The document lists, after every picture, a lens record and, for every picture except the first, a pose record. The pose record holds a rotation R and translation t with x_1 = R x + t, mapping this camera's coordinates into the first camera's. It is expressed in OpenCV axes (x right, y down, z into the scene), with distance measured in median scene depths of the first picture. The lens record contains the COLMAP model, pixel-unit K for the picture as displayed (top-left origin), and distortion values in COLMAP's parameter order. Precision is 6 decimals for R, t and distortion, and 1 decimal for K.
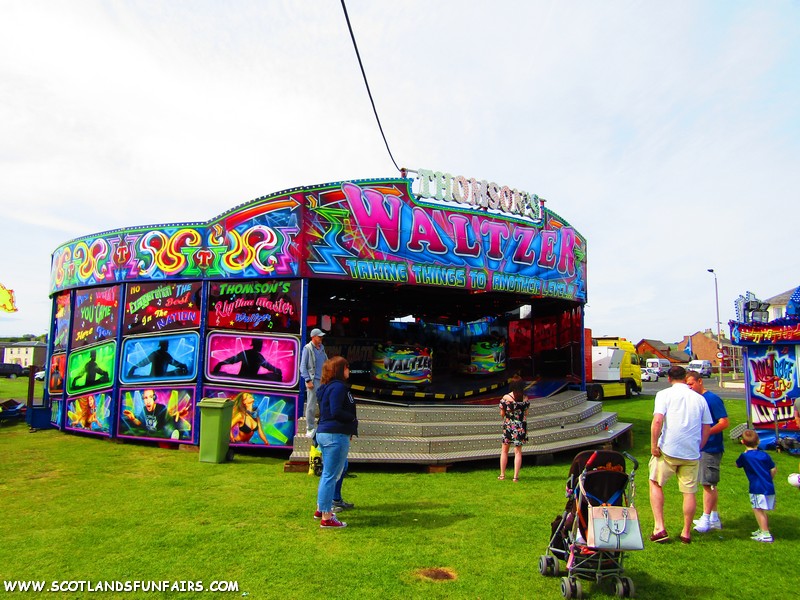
lens RADIAL K [[571.1, 0, 397.8], [0, 571.1, 304.5], [0, 0, 1]] dist [-0.027576, 0.013382]
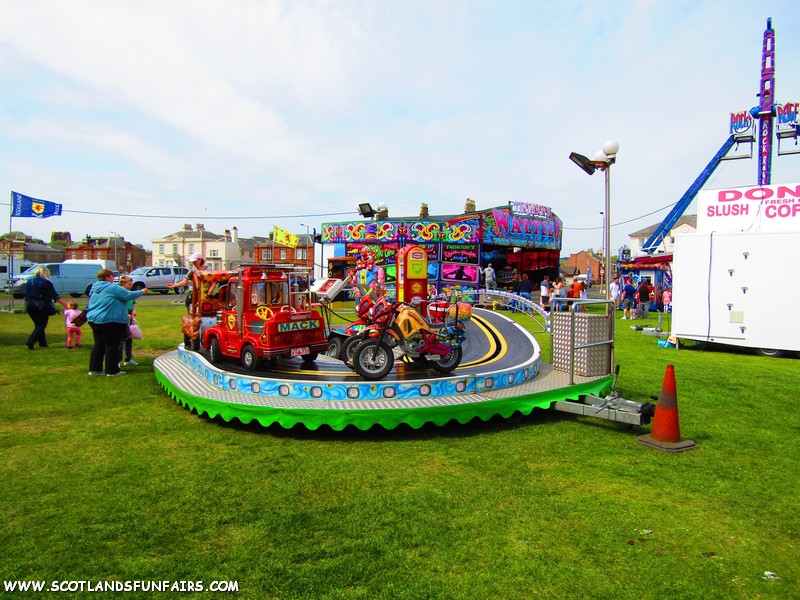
lens RADIAL K [[571.1, 0, 401.2], [0, 571.1, 296.2], [0, 0, 1]] dist [-0.027576, 0.013382]
pose [[0.982191, 0.008389, 0.187698, -1.036233], [-0.034999, 0.989686, 0.138912, -0.163943], [-0.184596, -0.143007, 0.972354, -1.628807]]
